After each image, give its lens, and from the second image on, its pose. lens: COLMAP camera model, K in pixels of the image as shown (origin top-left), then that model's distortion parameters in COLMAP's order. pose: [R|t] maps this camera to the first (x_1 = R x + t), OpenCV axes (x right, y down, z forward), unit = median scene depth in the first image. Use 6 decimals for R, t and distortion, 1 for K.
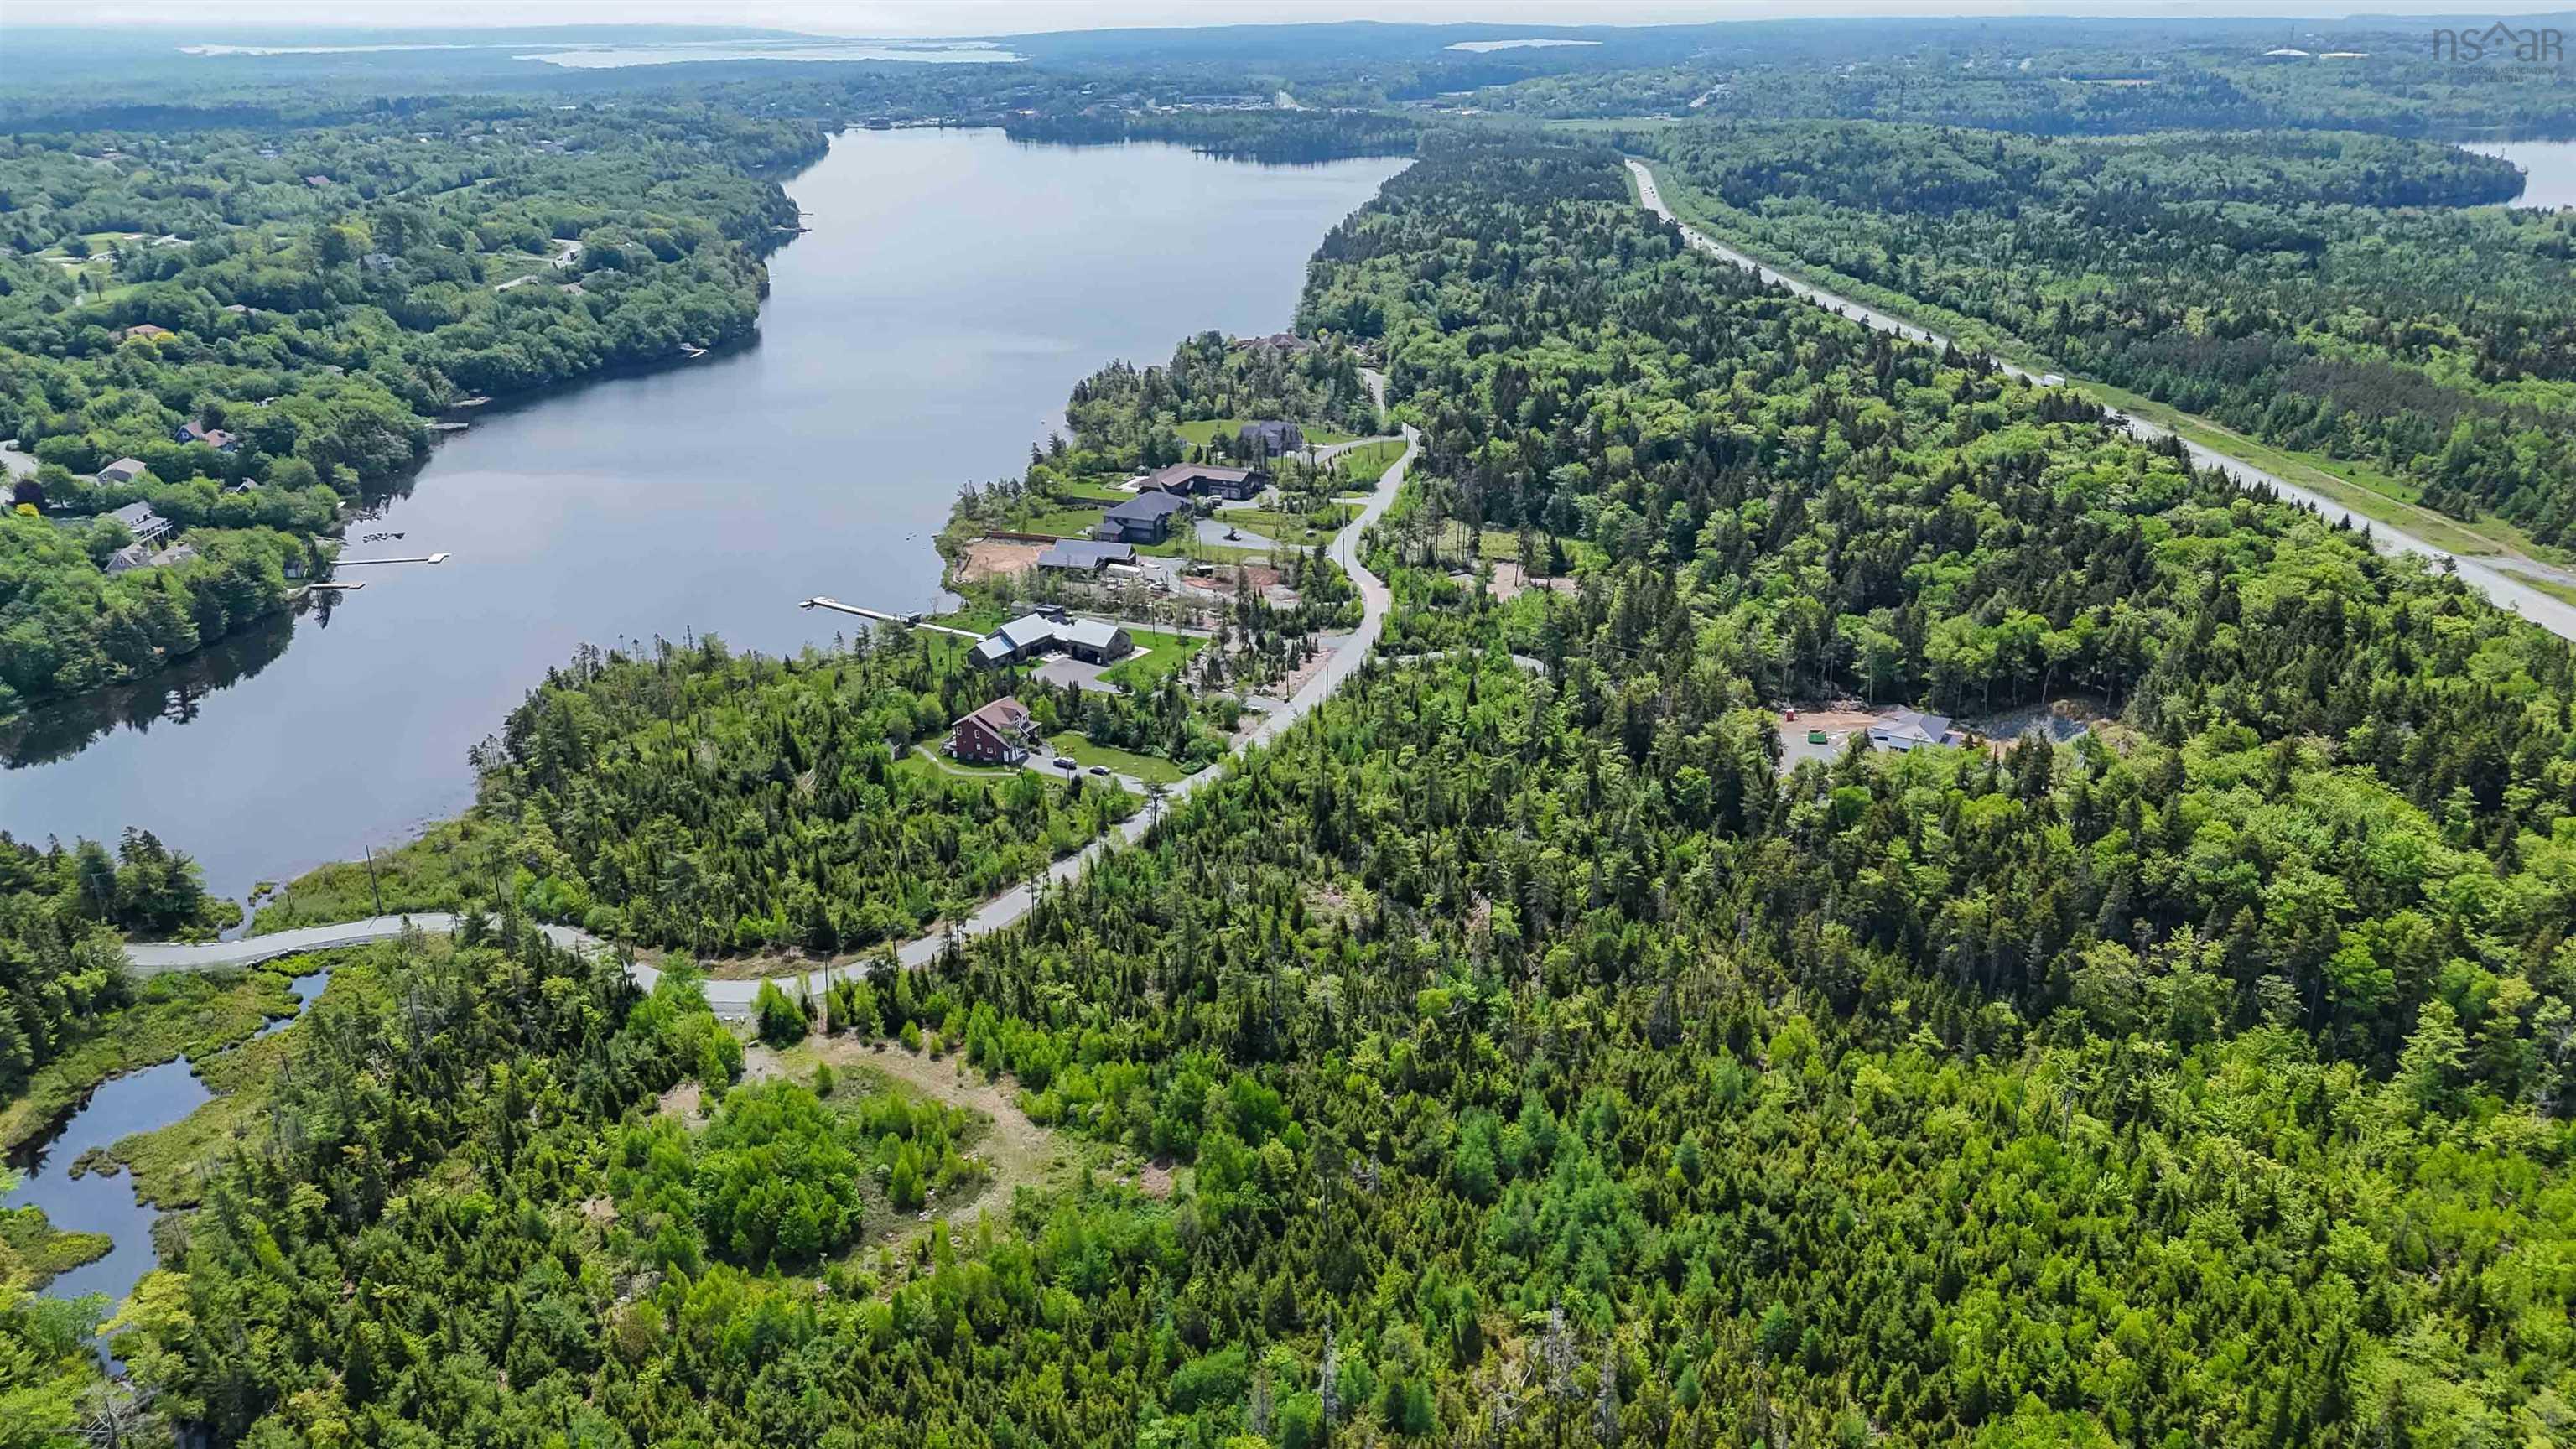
lens RADIAL K [[1913.8, 0, 1295.2], [0, 1913.8, 739.2], [0, 0, 1]] dist [0.065948, -0.070290]
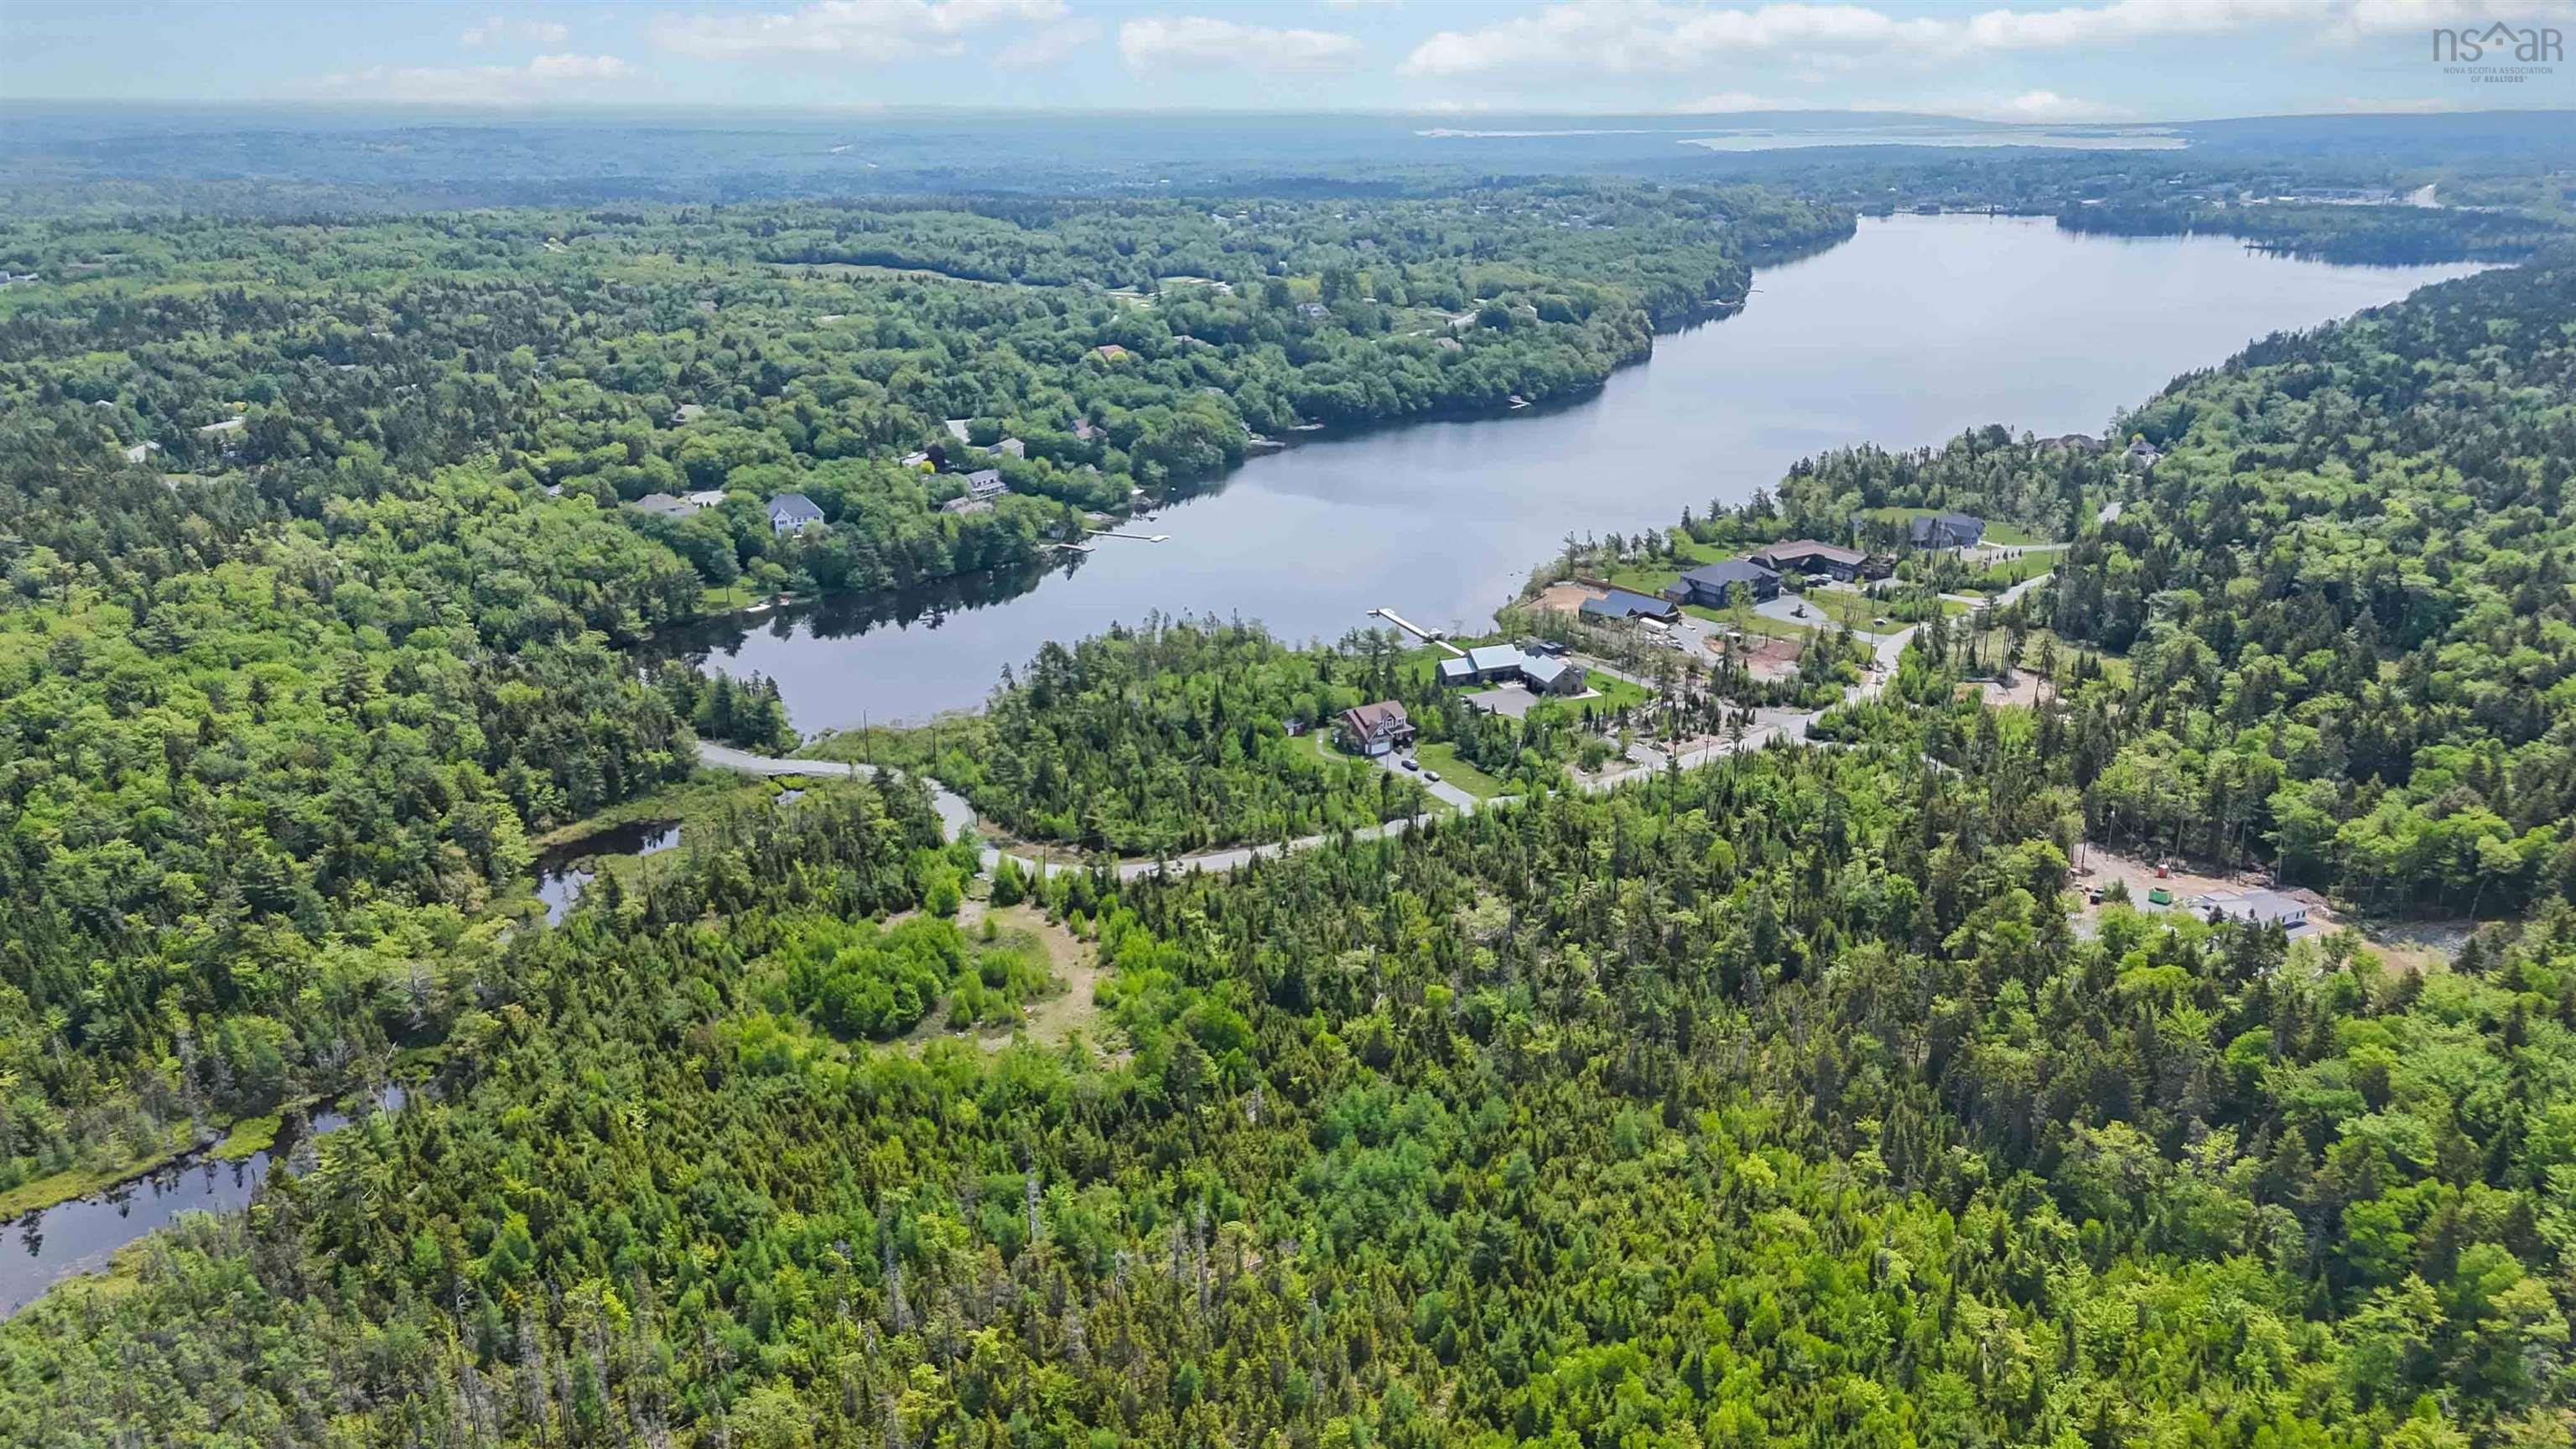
lens RADIAL K [[1913.8, 0, 1295.2], [0, 1913.8, 739.2], [0, 0, 1]] dist [0.065948, -0.070290]
pose [[0.834074, 0.178954, -0.521820, 0.269177], [-0.199302, 0.979783, 0.017447, -0.005334], [0.514392, 0.089448, 0.852877, 0.002600]]
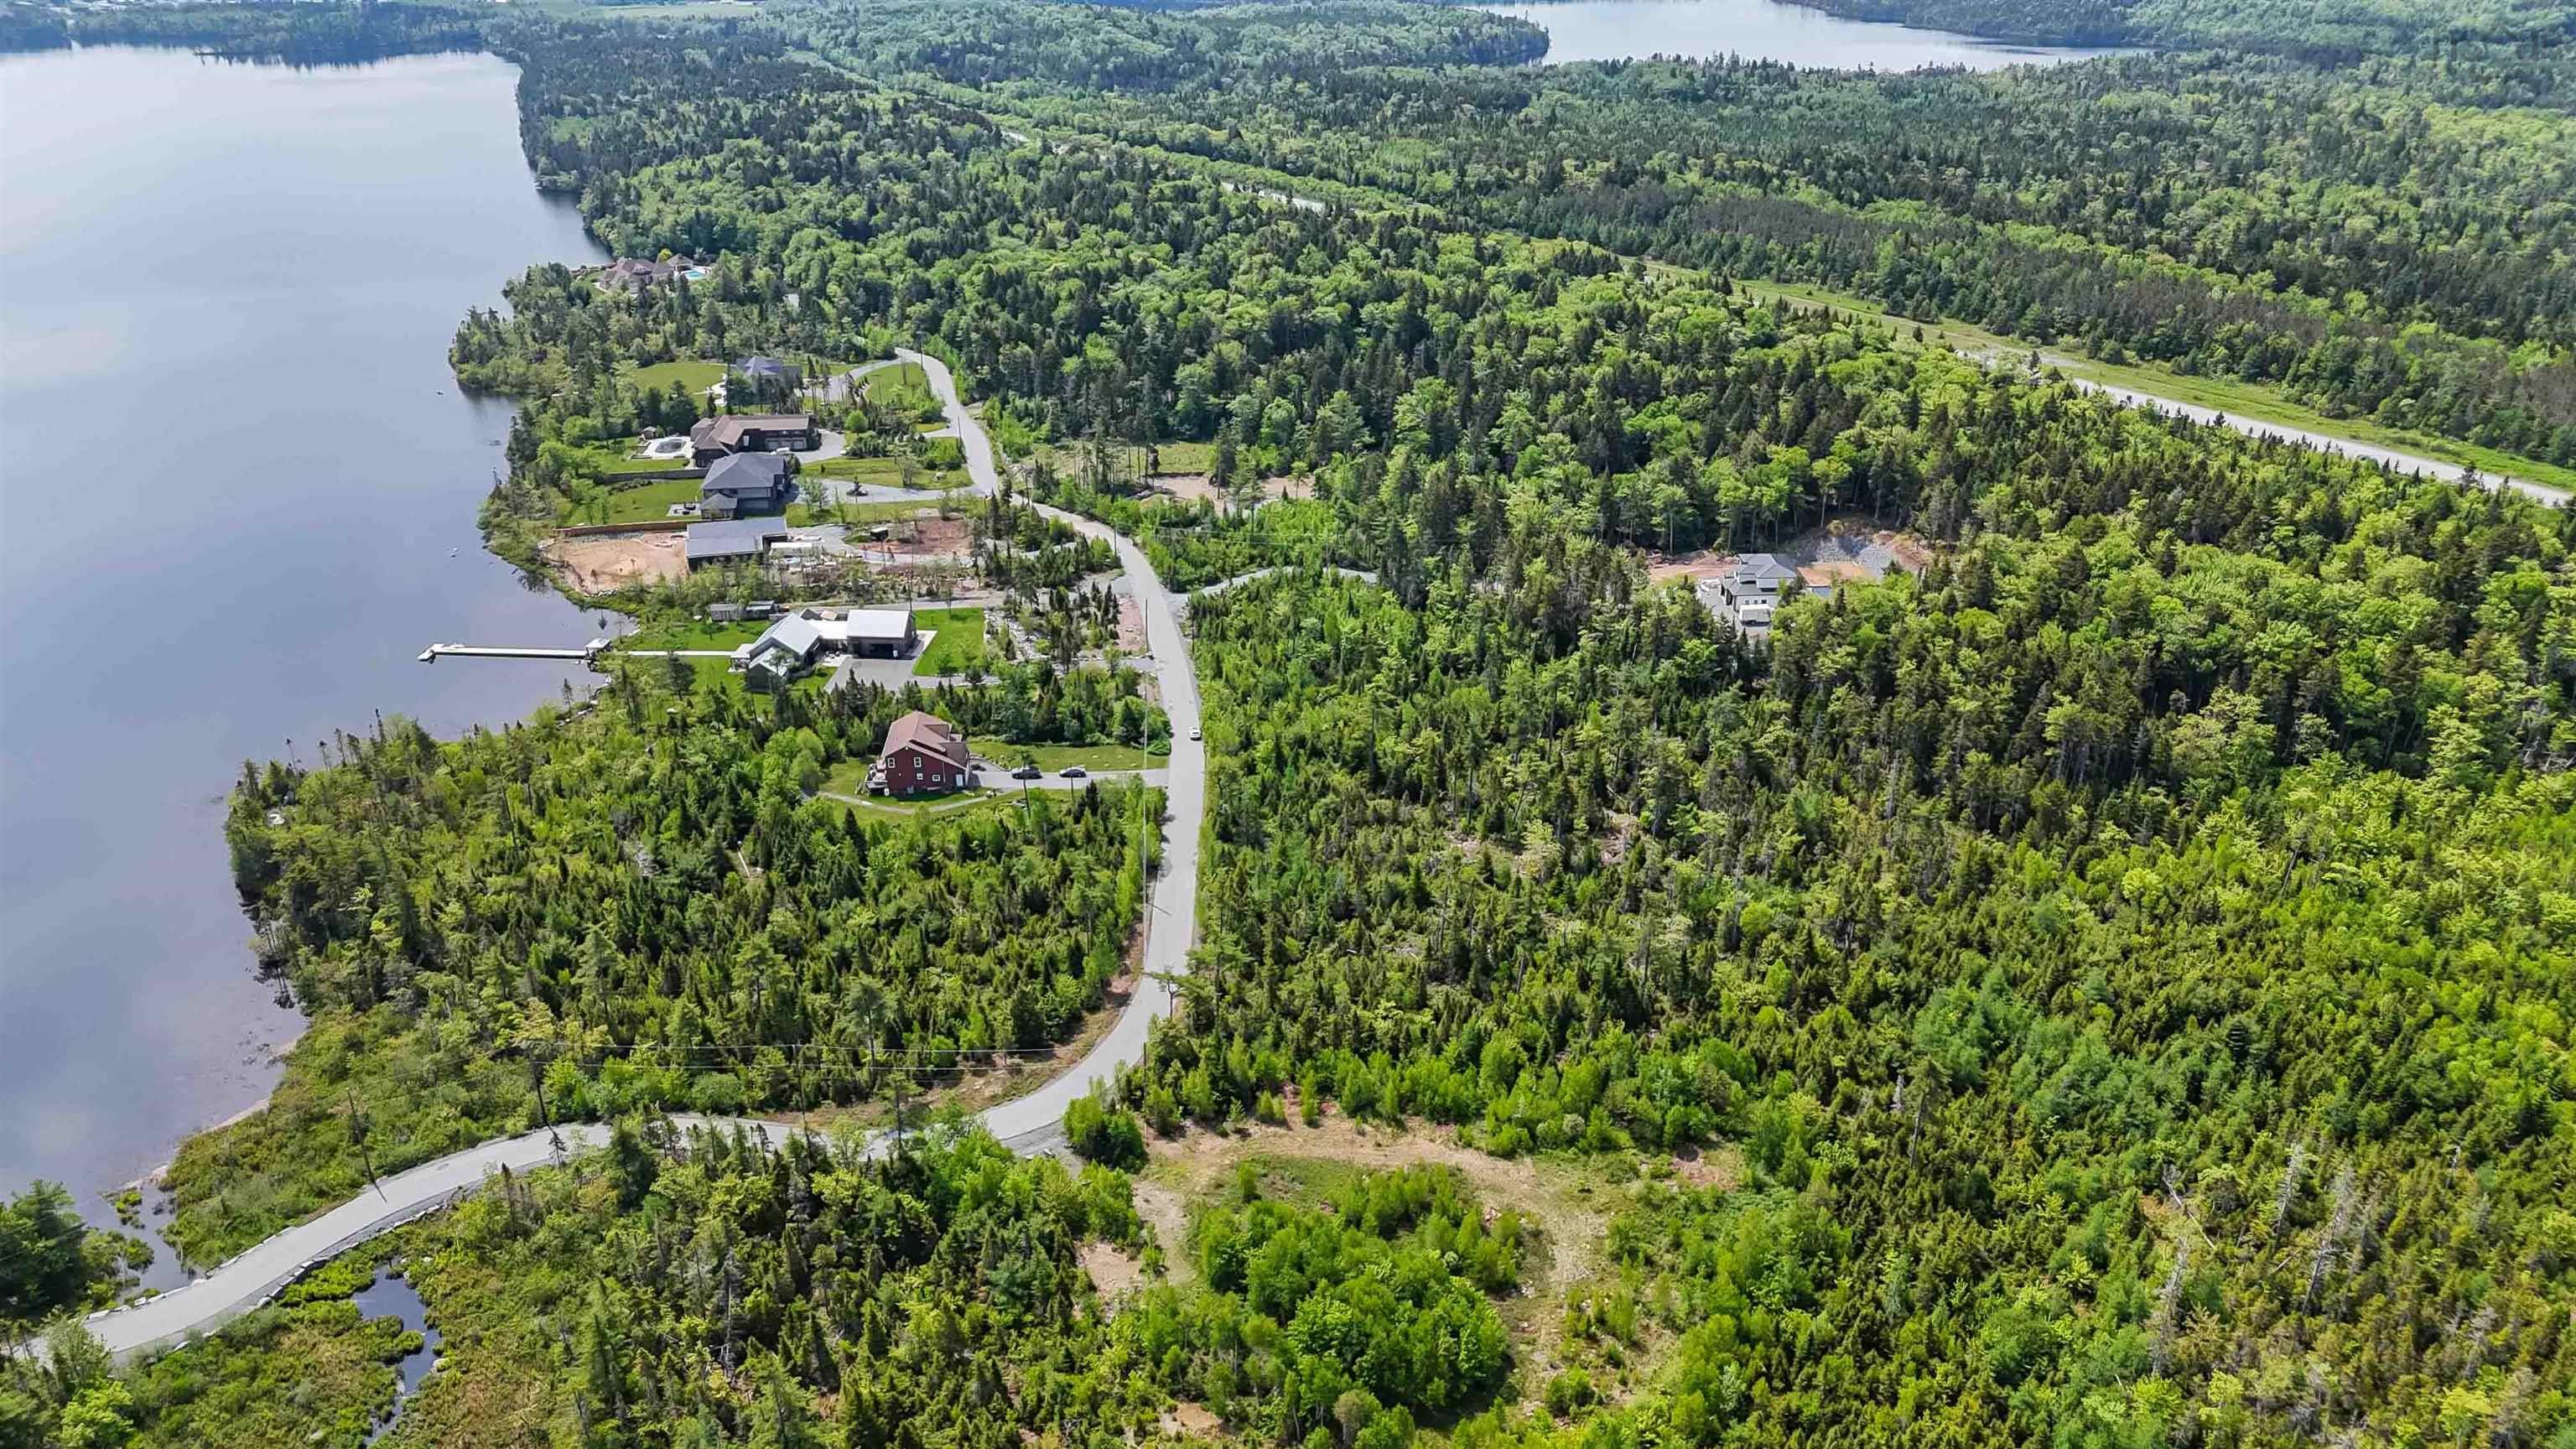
lens RADIAL K [[1913.8, 0, 1295.2], [0, 1913.8, 739.2], [0, 0, 1]] dist [0.065948, -0.070290]
pose [[0.861914, -0.207568, 0.462624, -0.270815], [0.182316, 0.978220, 0.099230, -0.043107], [-0.473145, -0.001184, 0.880984, 0.122572]]
